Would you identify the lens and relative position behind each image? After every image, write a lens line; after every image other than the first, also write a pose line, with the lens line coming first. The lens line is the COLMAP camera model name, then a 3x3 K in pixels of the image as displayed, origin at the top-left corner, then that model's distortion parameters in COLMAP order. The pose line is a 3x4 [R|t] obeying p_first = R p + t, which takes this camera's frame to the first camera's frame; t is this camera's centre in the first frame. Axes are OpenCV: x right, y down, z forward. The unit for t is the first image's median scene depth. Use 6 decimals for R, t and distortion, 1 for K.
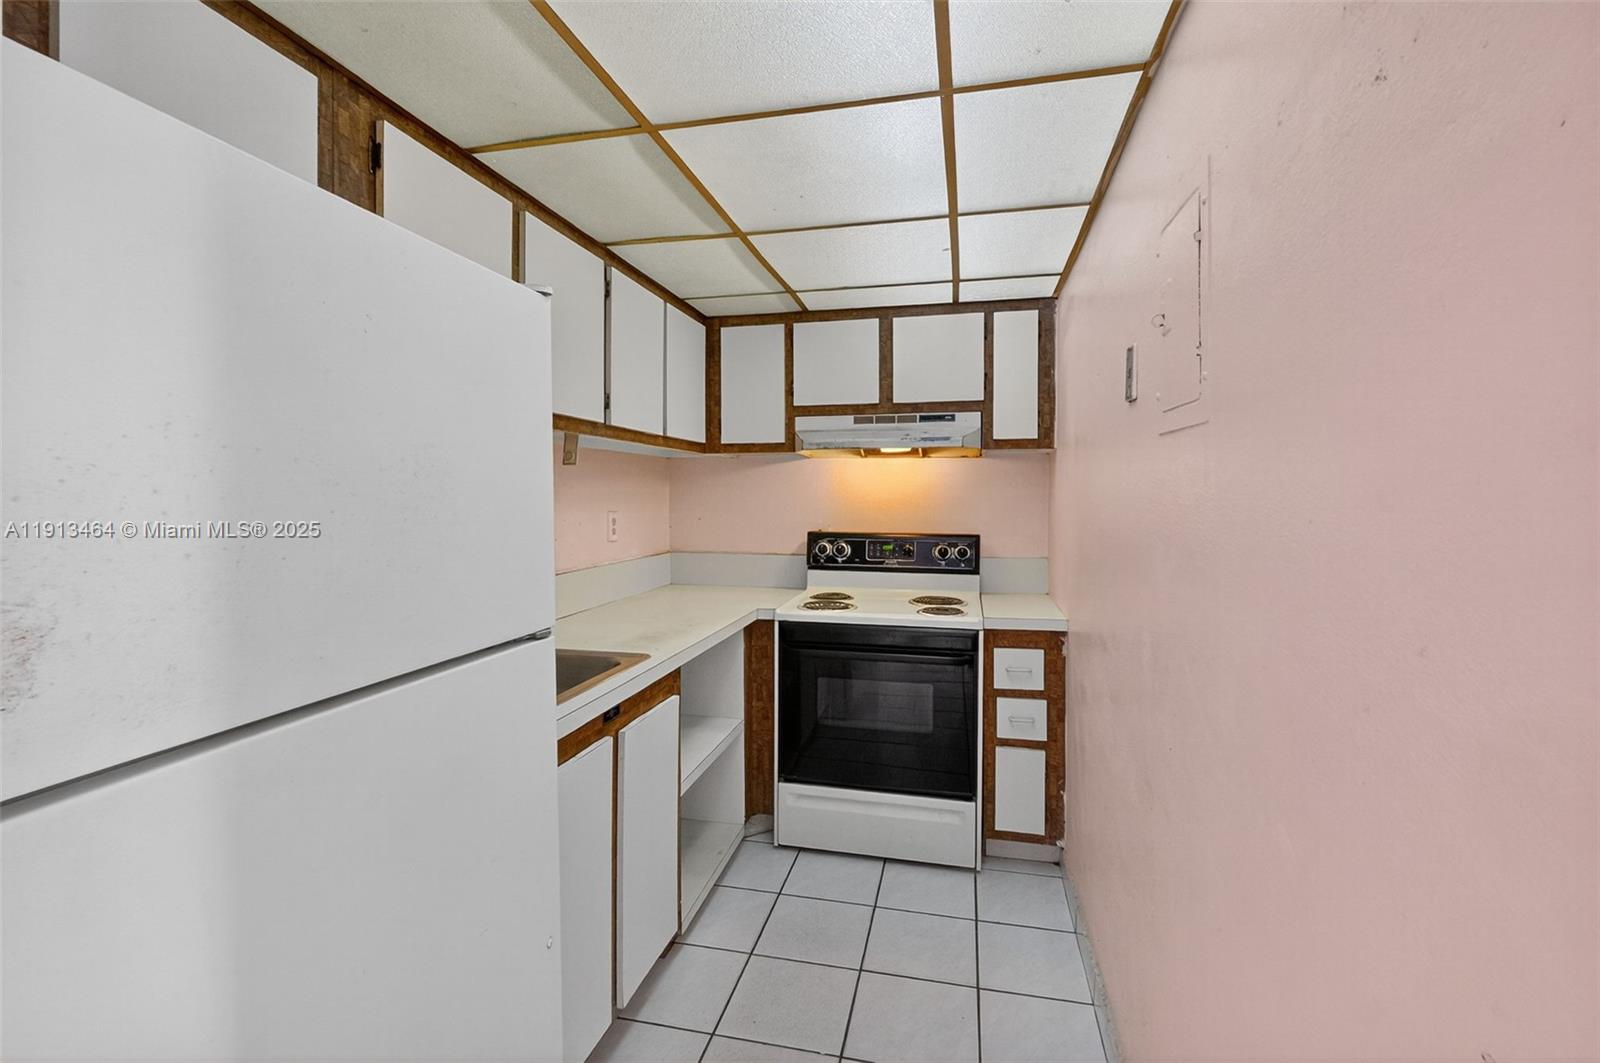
lens RADIAL K [[701.5, 0, 795.9], [0, 701.5, 520.9], [0, 0, 1]] dist [-0.000064, -0.000263]
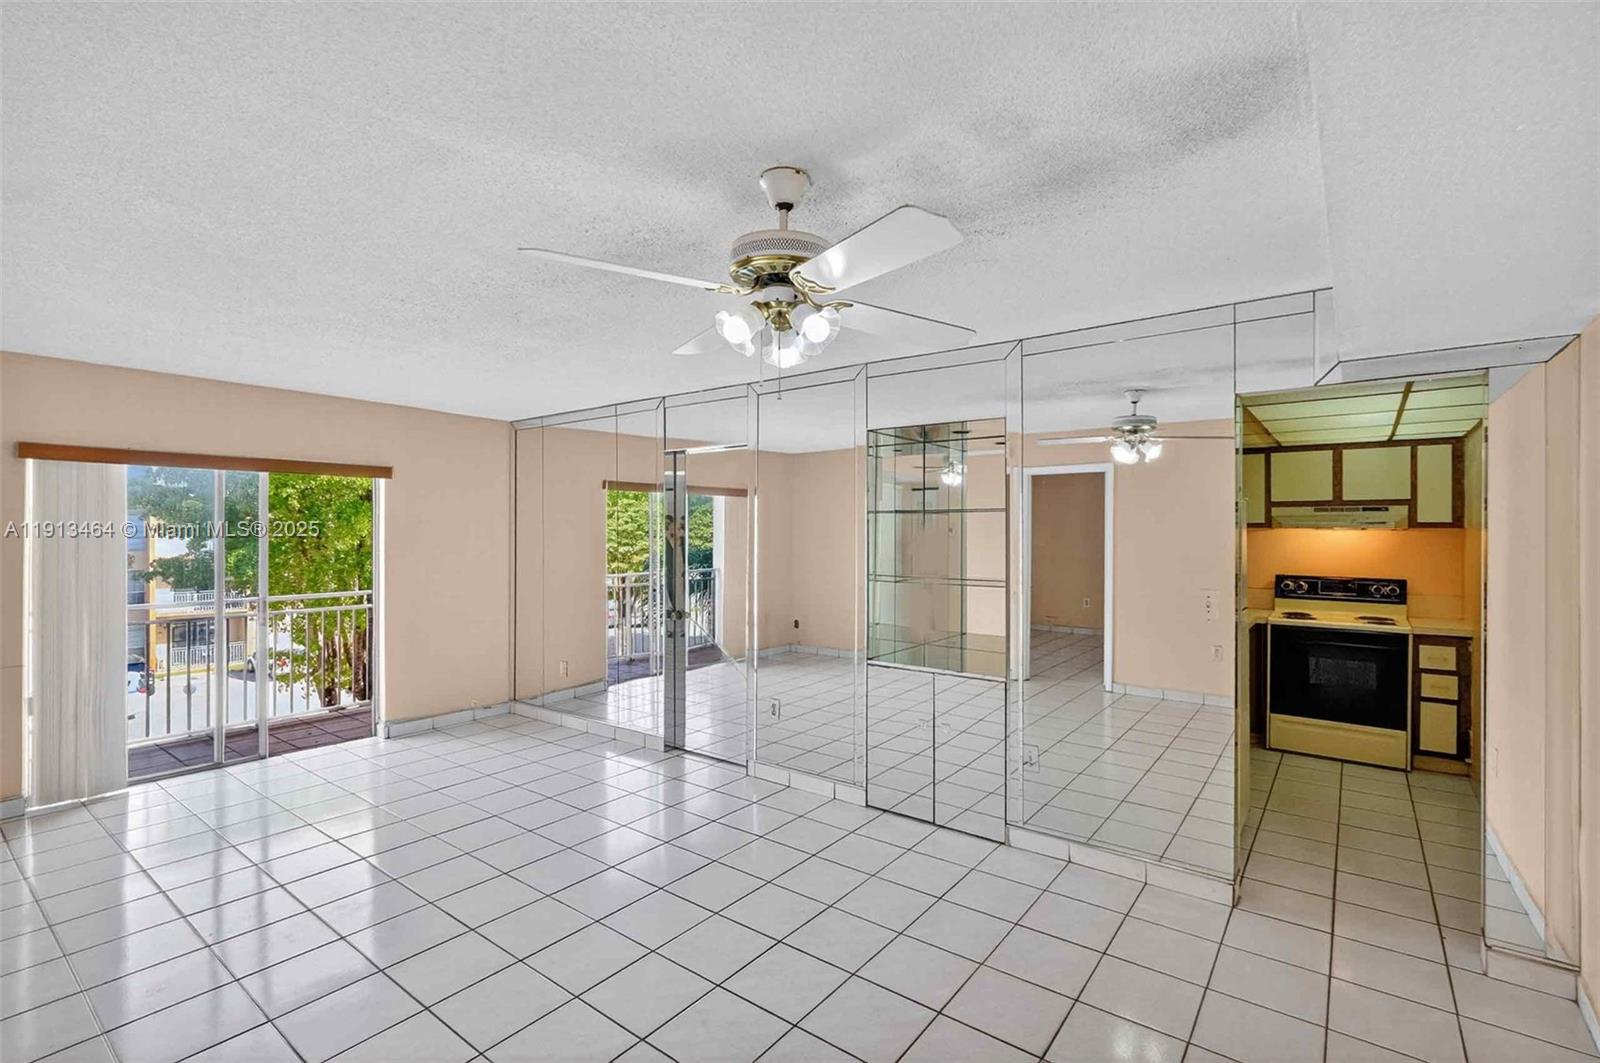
lens RADIAL K [[716.3, 0, 802.9], [0, 716.3, 536.6], [0, 0, 1]] dist [-0.003391, 0.000046]
pose [[0.914913, 0.005862, -0.403609, -0.369282], [-0.013937, 0.999757, -0.017072, -0.034177], [0.403411, 0.021245, 0.914772, -1.139730]]
